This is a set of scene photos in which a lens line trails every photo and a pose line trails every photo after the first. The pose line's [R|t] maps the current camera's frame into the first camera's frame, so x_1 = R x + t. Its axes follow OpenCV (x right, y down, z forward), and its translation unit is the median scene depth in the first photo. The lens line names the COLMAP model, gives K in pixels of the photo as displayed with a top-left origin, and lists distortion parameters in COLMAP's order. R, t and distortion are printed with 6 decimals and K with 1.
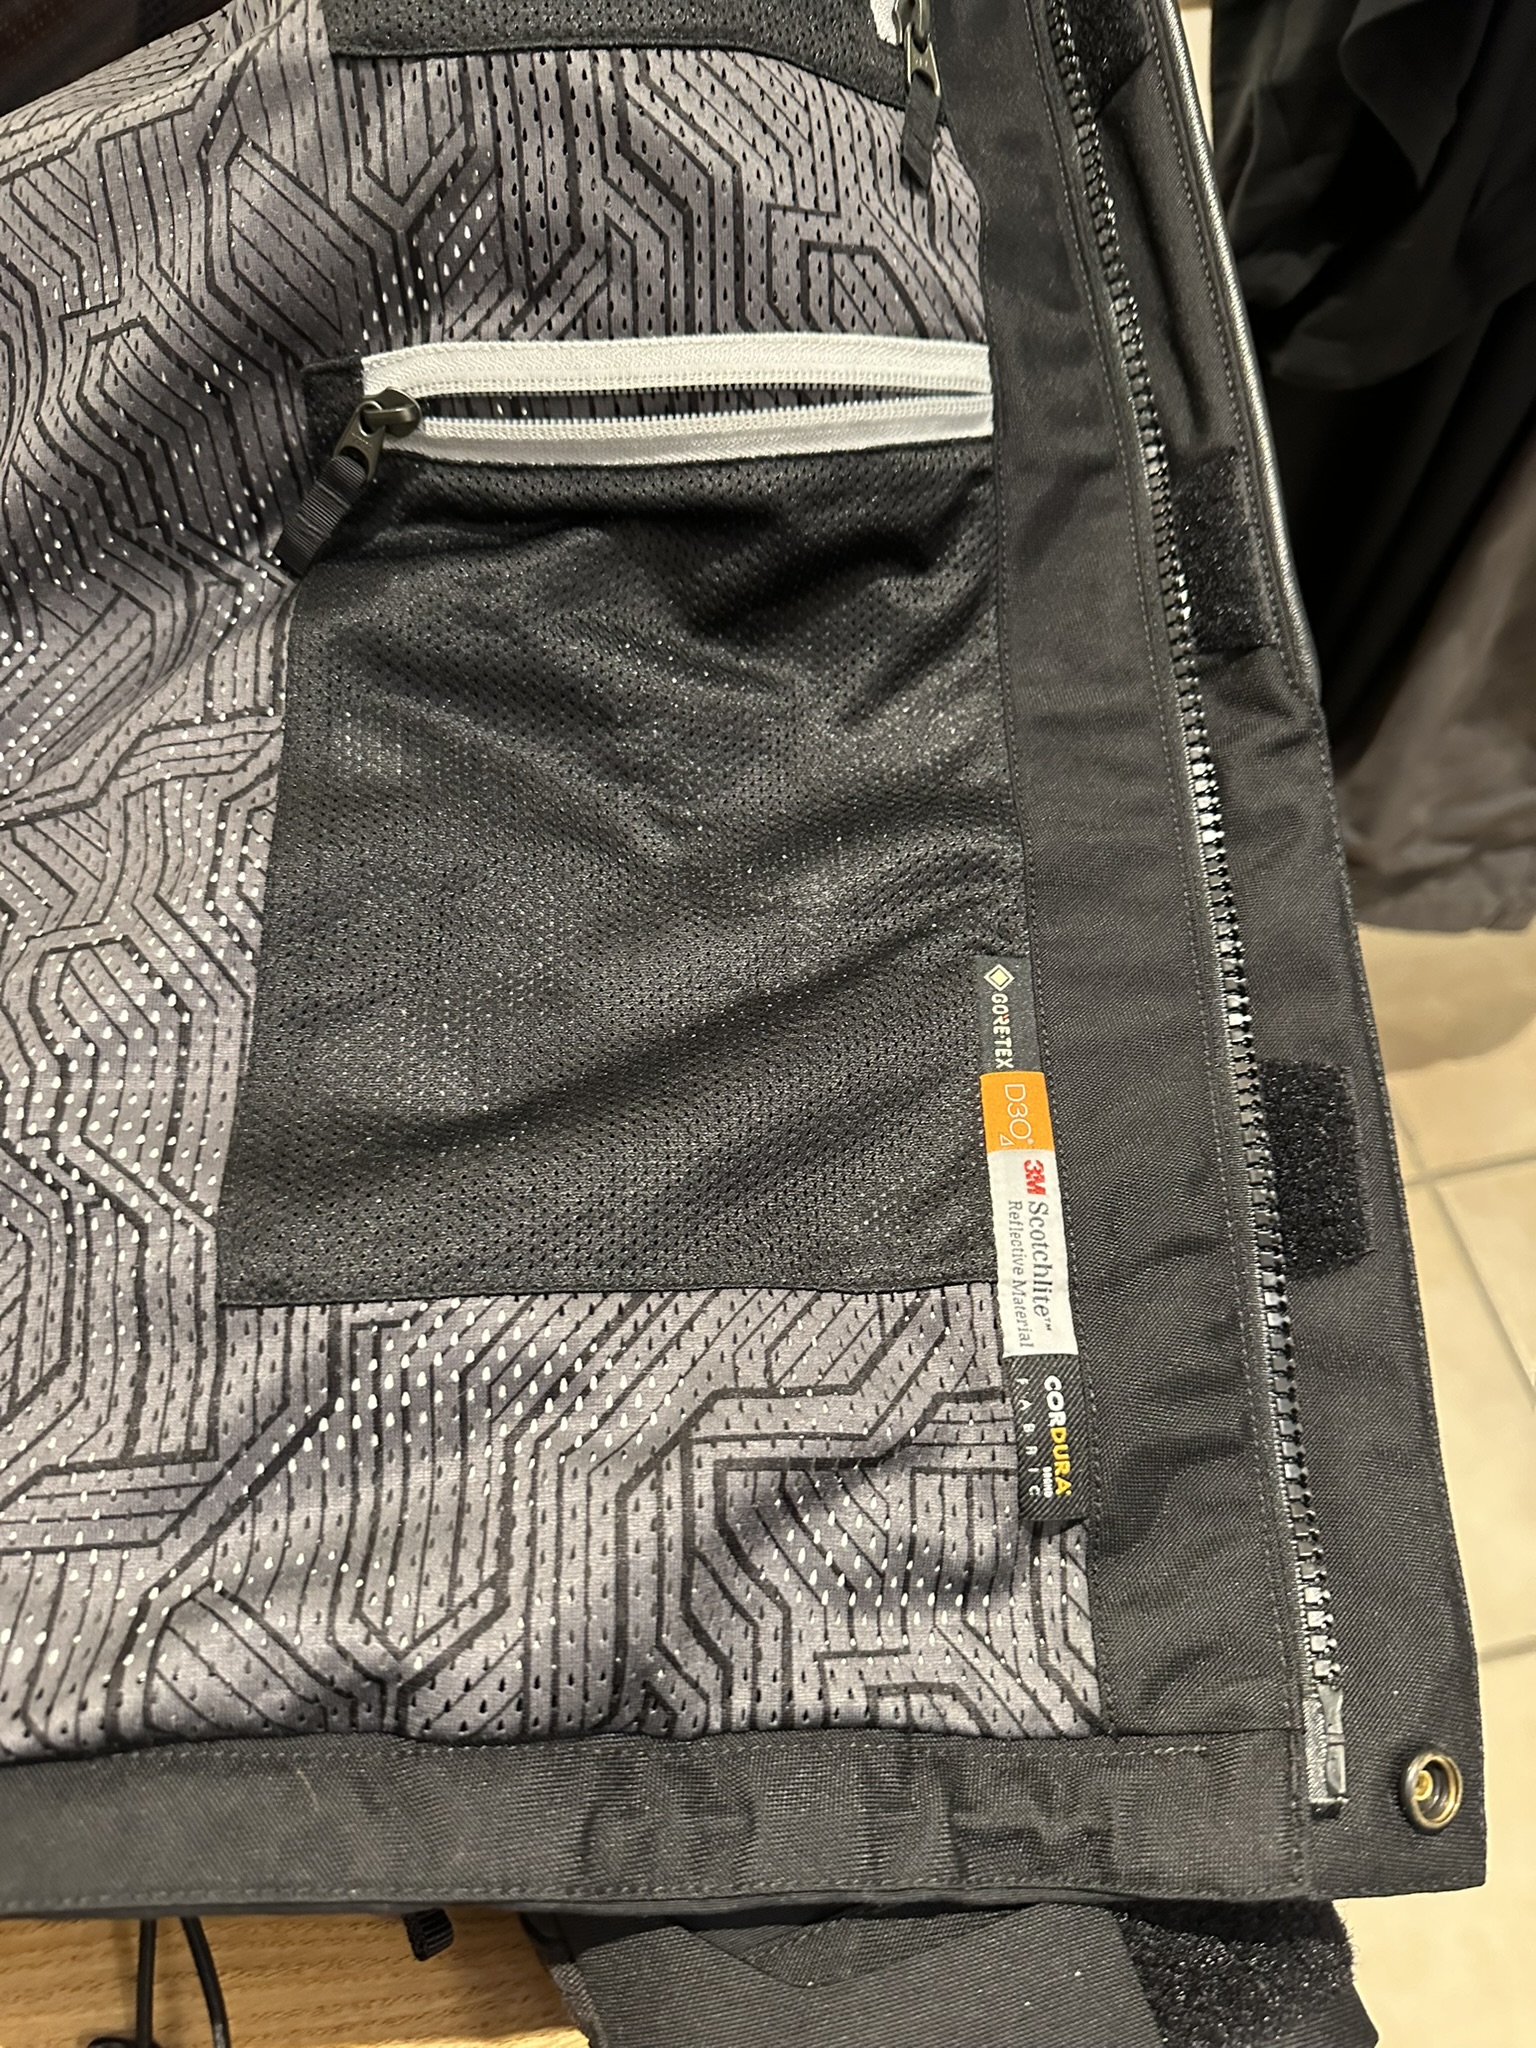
lens RADIAL K [[1465.8, 0, 768.0], [0, 1465.8, 1024.0], [0, 0, 1]] dist [-0.023269, 0.001949]
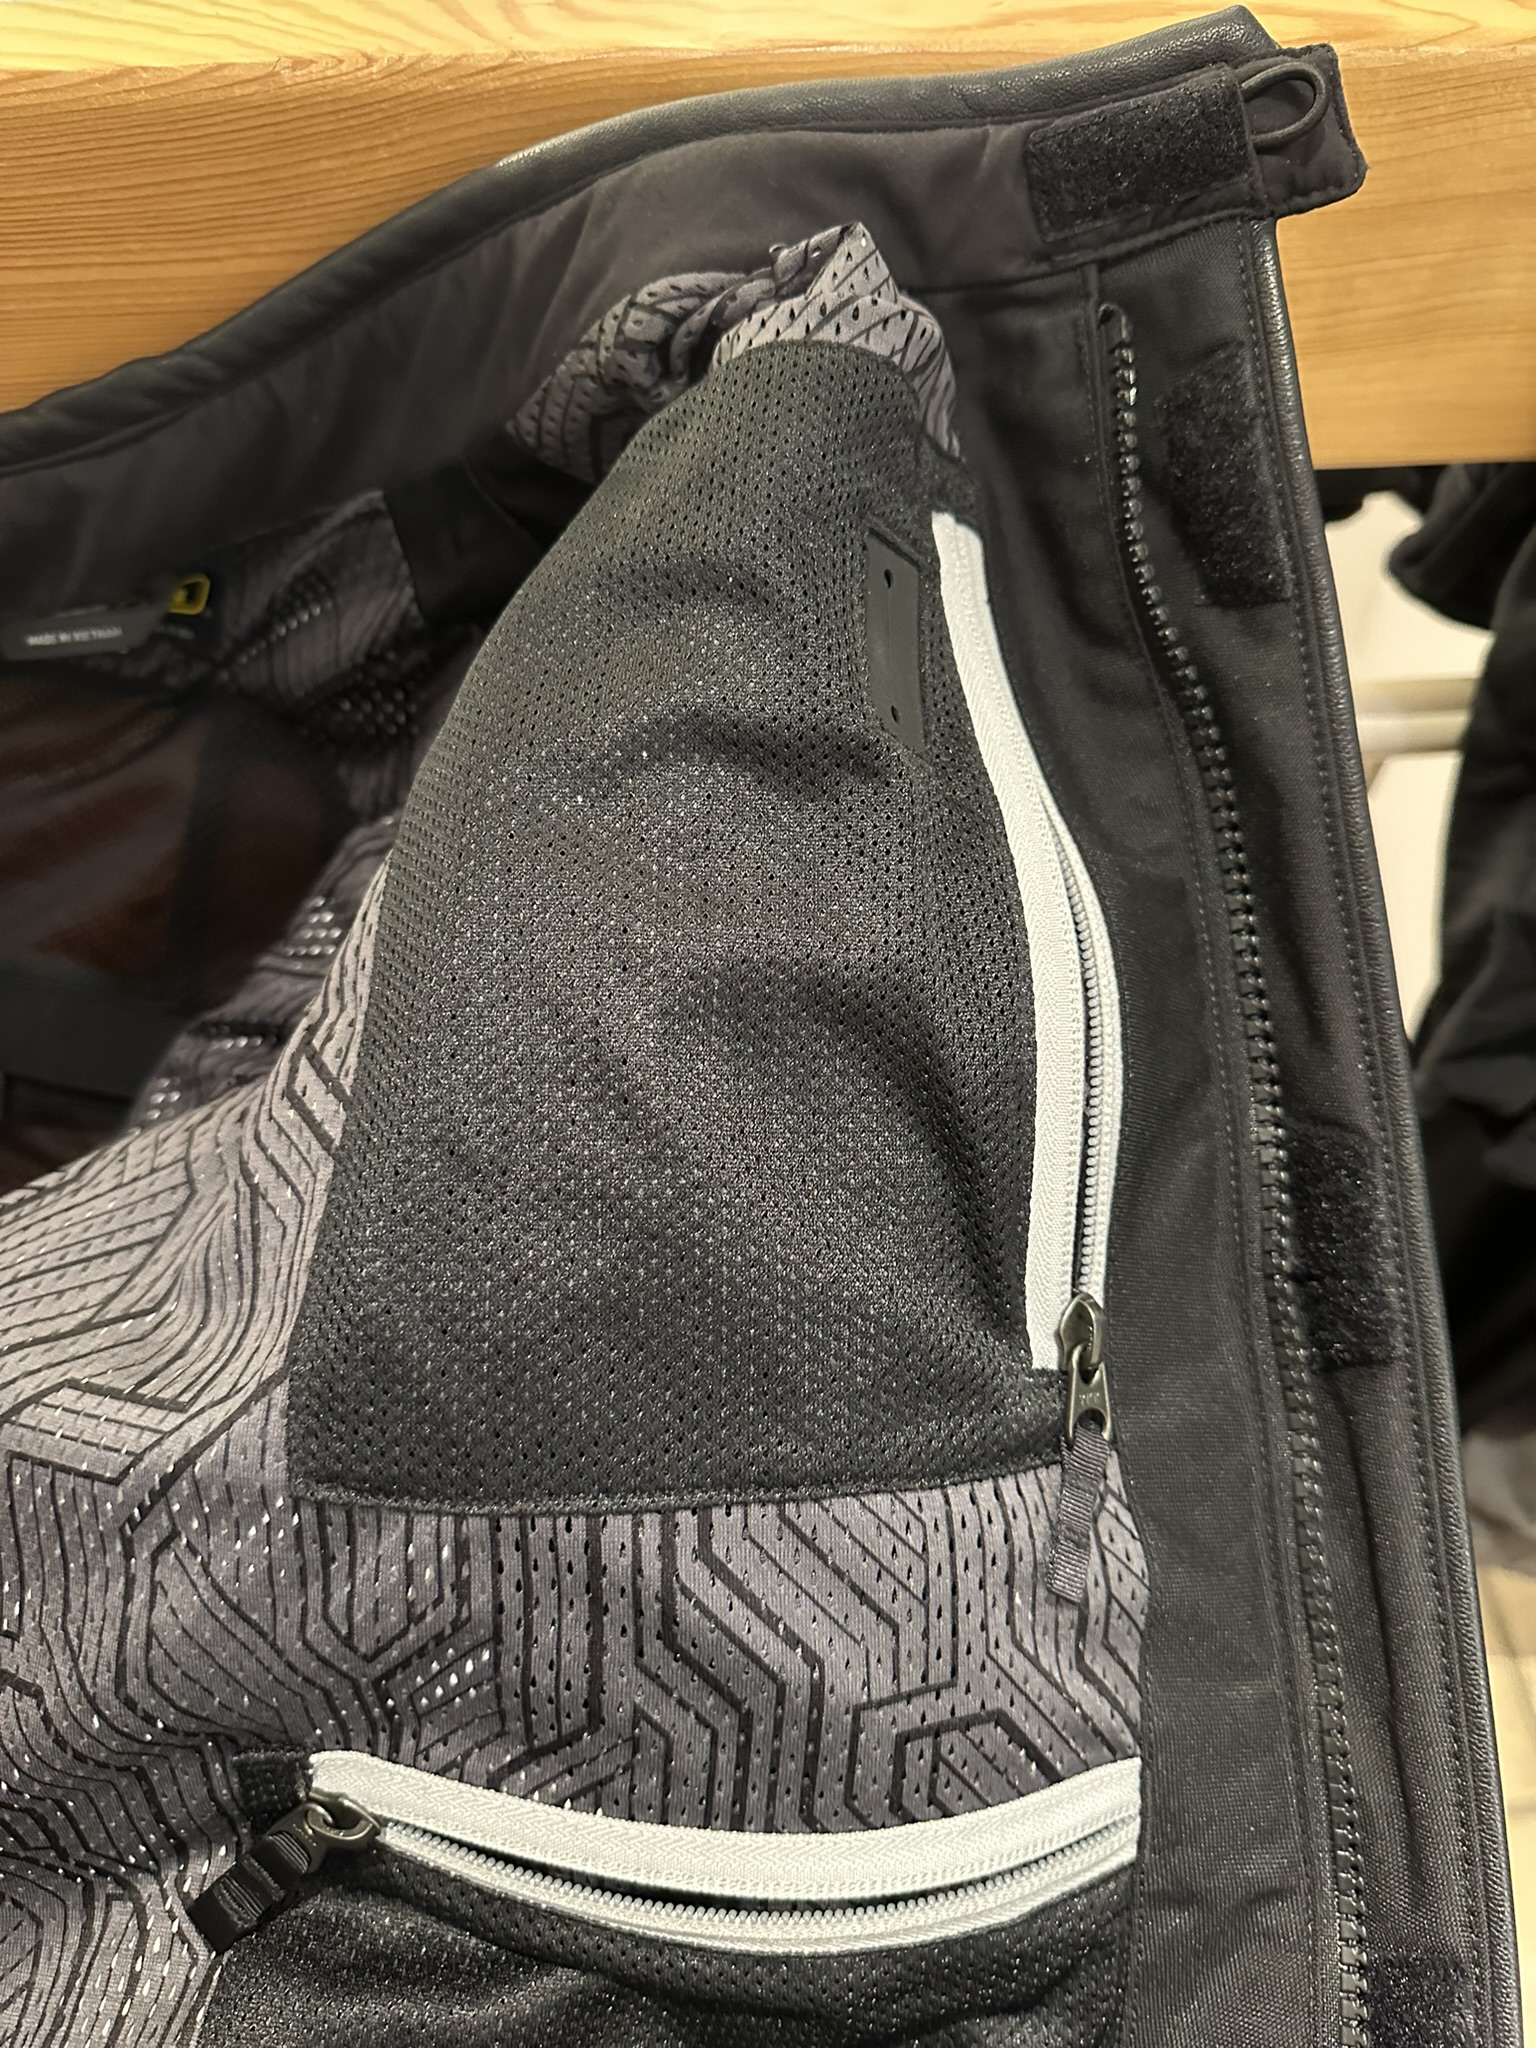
lens RADIAL K [[1417.6, 0, 736.0], [0, 1417.6, 1024.5], [0, 0, 1]] dist [-0.003897, 0.001234]
pose [[0.991103, 0.102442, -0.084978, -0.034779], [-0.105628, 0.993829, -0.033871, -0.872967], [0.080983, 0.042545, 0.995807, 0.269782]]
